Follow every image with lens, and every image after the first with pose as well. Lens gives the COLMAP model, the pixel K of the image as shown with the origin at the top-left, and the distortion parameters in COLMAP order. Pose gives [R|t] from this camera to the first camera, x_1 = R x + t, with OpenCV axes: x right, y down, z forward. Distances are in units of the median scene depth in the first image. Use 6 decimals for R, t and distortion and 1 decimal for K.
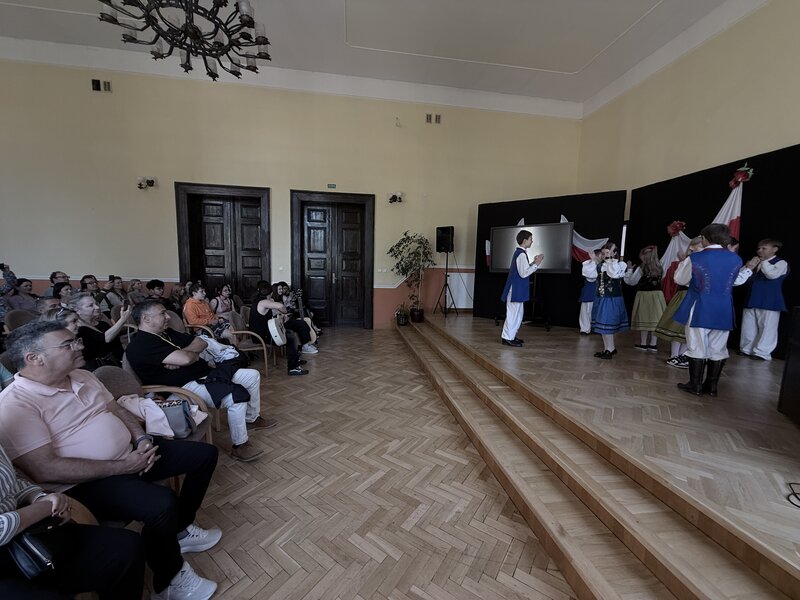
lens RADIAL K [[315.8, 0, 400.0], [0, 315.8, 300.0], [0, 0, 1]] dist [0.000244, -0.000075]
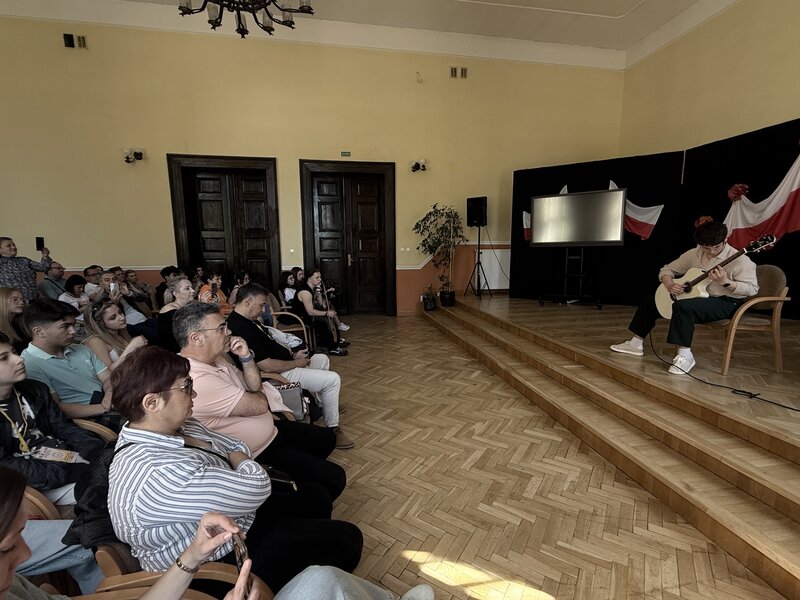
lens RADIAL K [[370.4, 0, 400.0], [0, 370.4, 300.0], [0, 0, 1]] dist [-0.000374, 0.000365]
pose [[0.999117, -0.034251, 0.024328, -0.108998], [0.033312, 0.998723, 0.037995, 0.008588], [-0.025598, -0.037151, 0.998982, -0.042199]]
